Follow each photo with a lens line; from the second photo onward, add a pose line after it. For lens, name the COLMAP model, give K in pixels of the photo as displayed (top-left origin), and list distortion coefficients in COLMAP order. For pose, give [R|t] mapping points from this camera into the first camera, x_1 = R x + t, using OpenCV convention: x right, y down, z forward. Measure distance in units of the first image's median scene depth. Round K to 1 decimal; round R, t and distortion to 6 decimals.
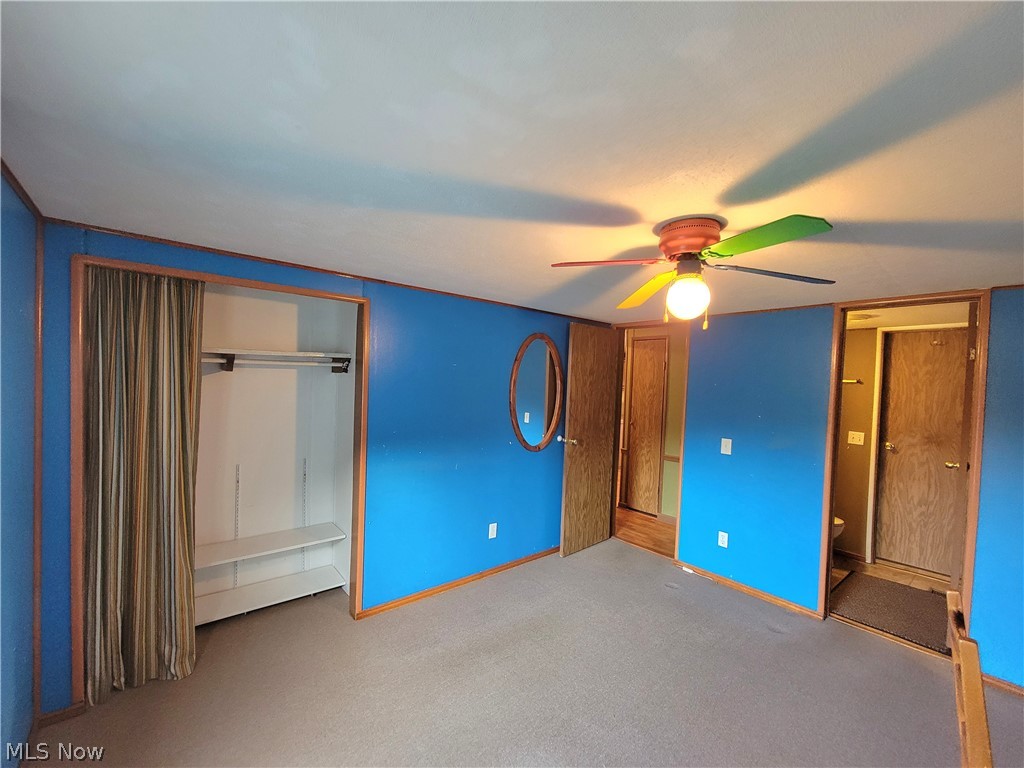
lens RADIAL K [[418.1, 0, 509.6], [0, 418.1, 390.7], [0, 0, 1]] dist [-0.003076, -0.000358]
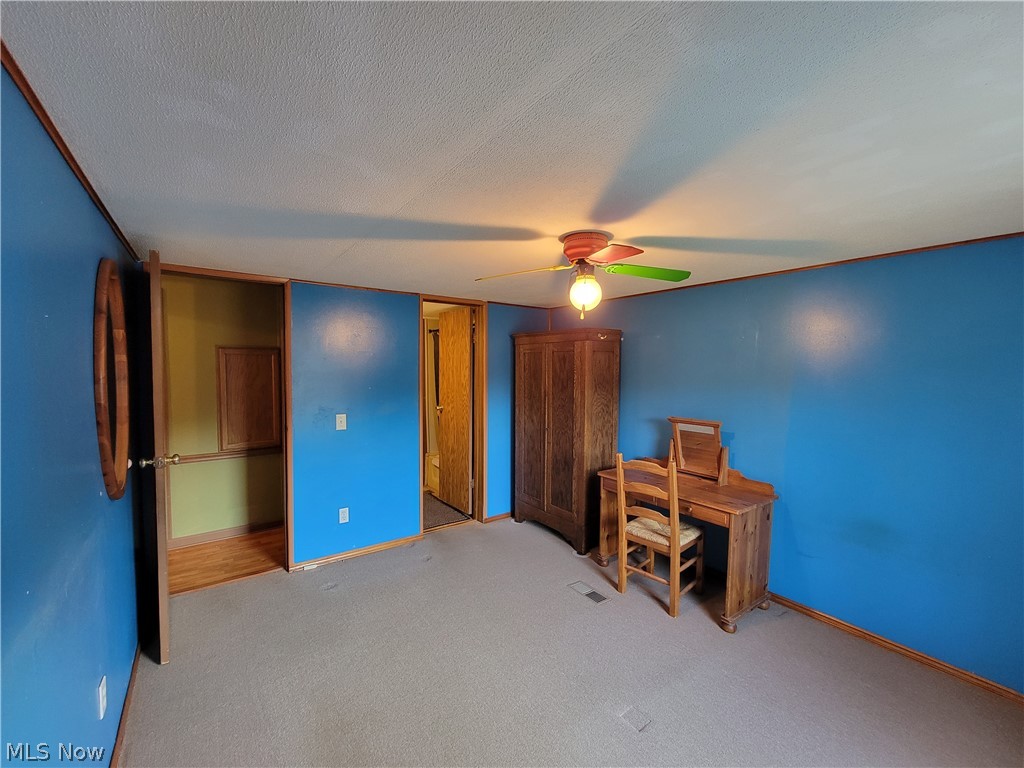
lens RADIAL K [[418.1, 0, 509.6], [0, 418.1, 390.7], [0, 0, 1]] dist [-0.003076, -0.000358]
pose [[0.067745, -0.093471, 0.993315, -0.496120], [0.017107, 0.995564, 0.092516, -0.026601], [-0.997556, 0.010725, 0.069043, 0.641282]]
